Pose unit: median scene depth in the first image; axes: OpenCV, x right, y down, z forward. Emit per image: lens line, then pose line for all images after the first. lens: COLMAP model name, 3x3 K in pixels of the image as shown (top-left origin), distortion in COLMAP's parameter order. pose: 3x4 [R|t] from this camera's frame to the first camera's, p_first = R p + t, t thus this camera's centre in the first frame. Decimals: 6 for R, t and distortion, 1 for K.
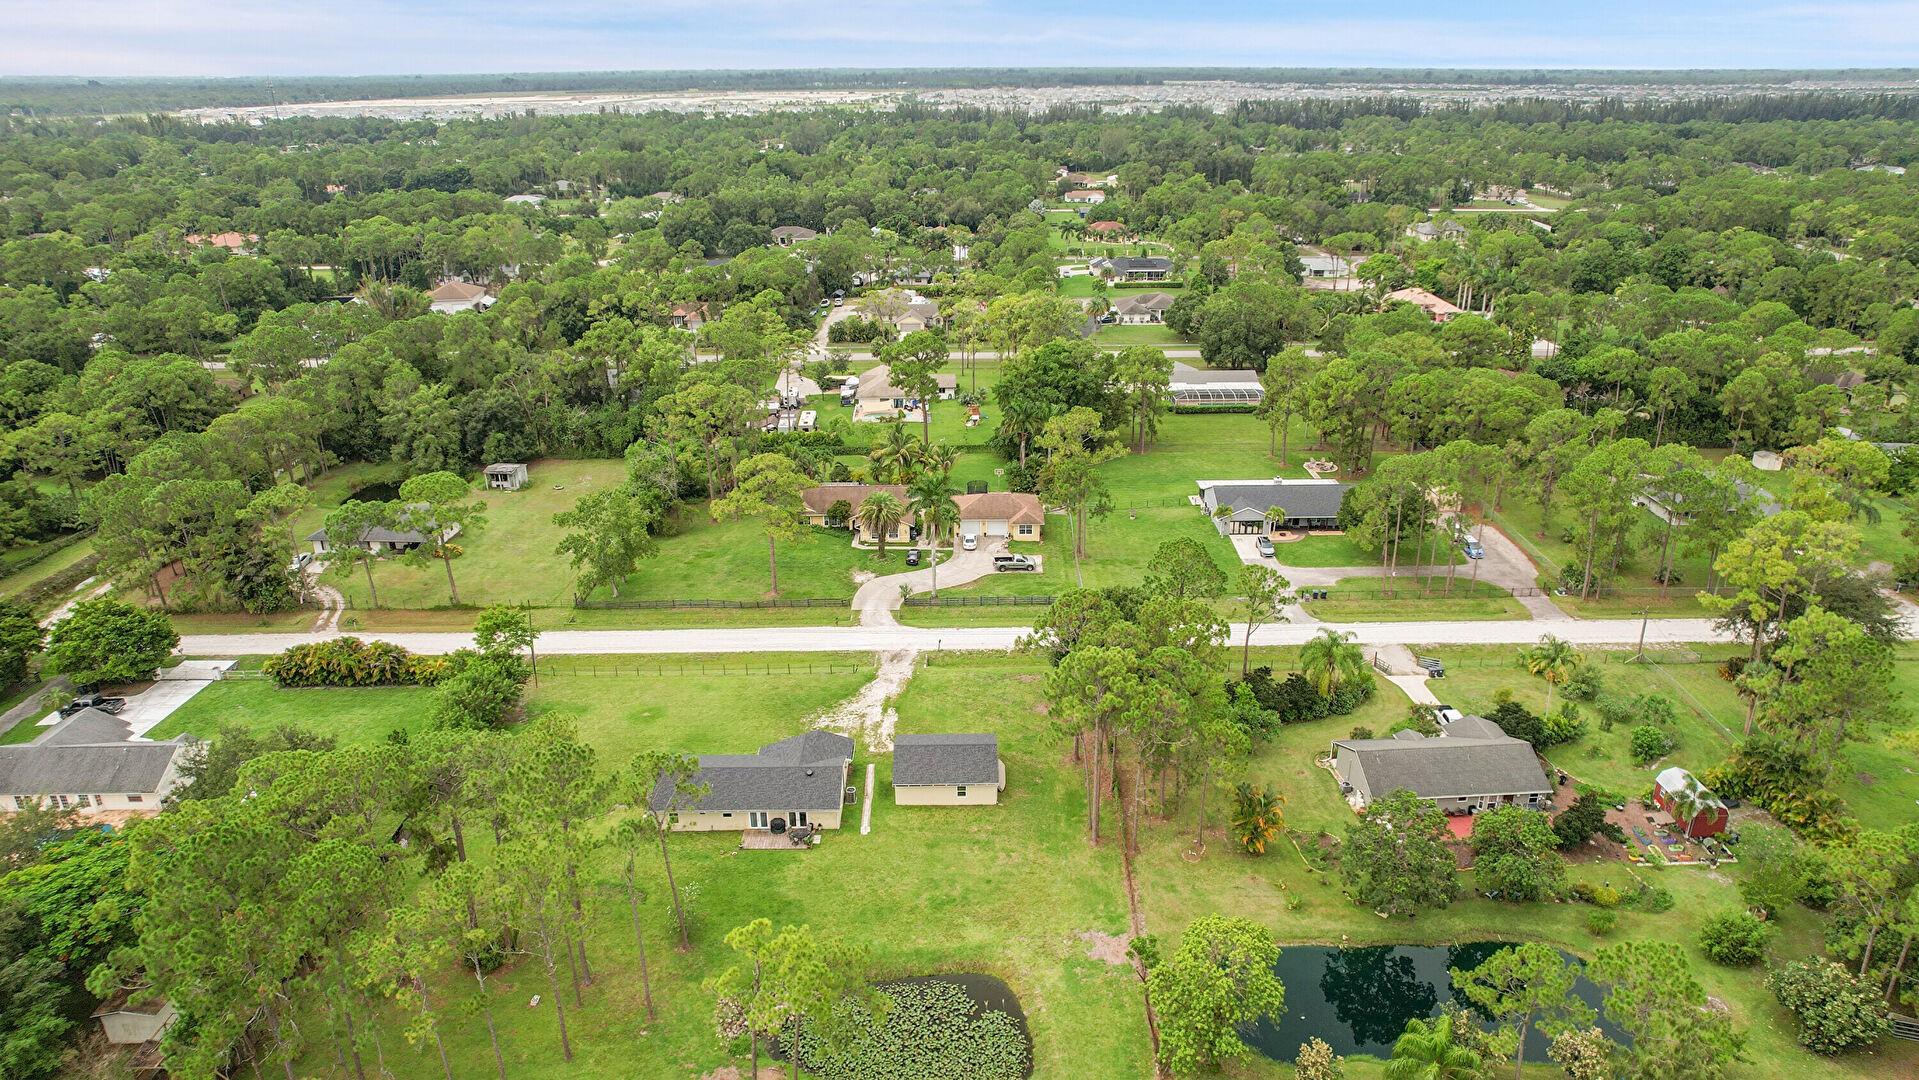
lens RADIAL K [[1247.0, 0, 959.5], [0, 1247.0, 540.0], [0, 0, 1]] dist [-0.068809, 0.079771]
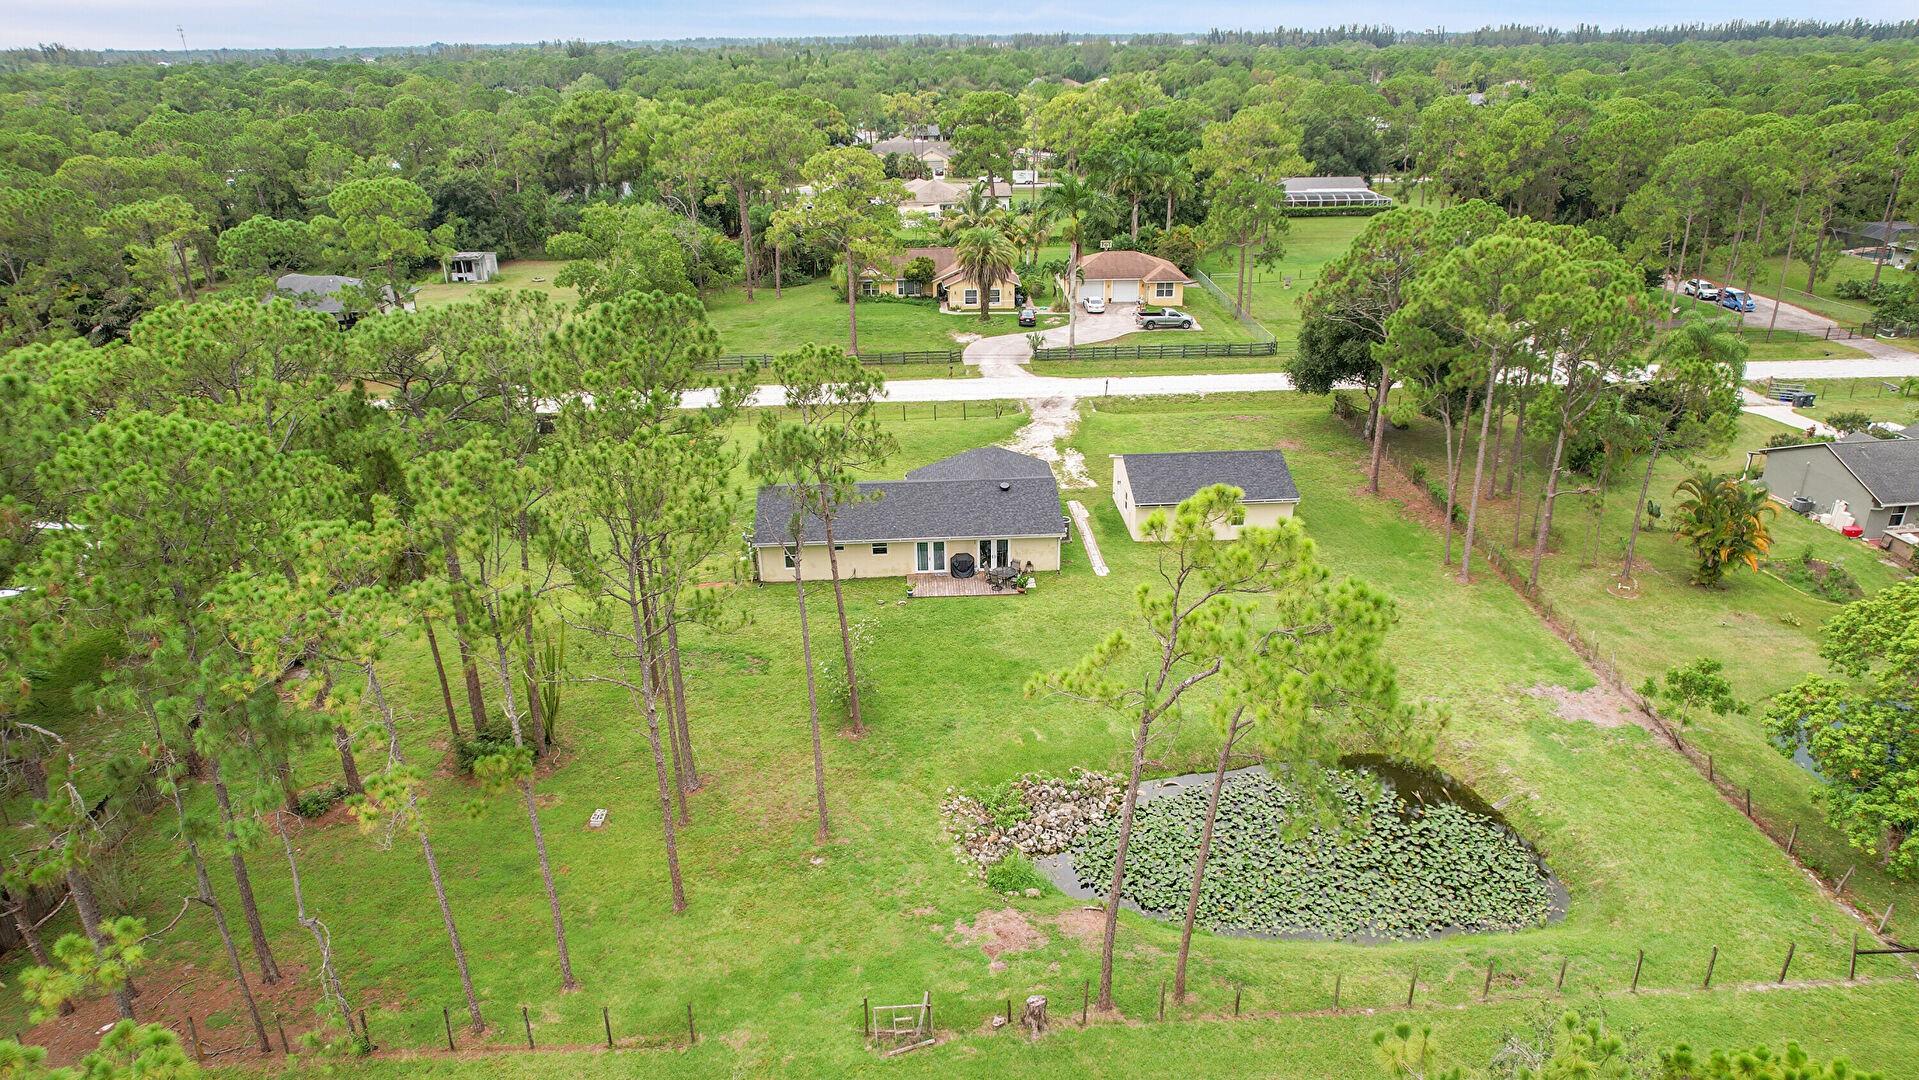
lens RADIAL K [[1247.0, 0, 959.5], [0, 1247.0, 540.0], [0, 0, 1]] dist [-0.068809, 0.079771]
pose [[0.998903, -0.025768, 0.039098, -0.141258], [0.025094, 0.999530, 0.017622, 0.169948], [-0.039534, -0.016622, 0.999080, 0.315293]]
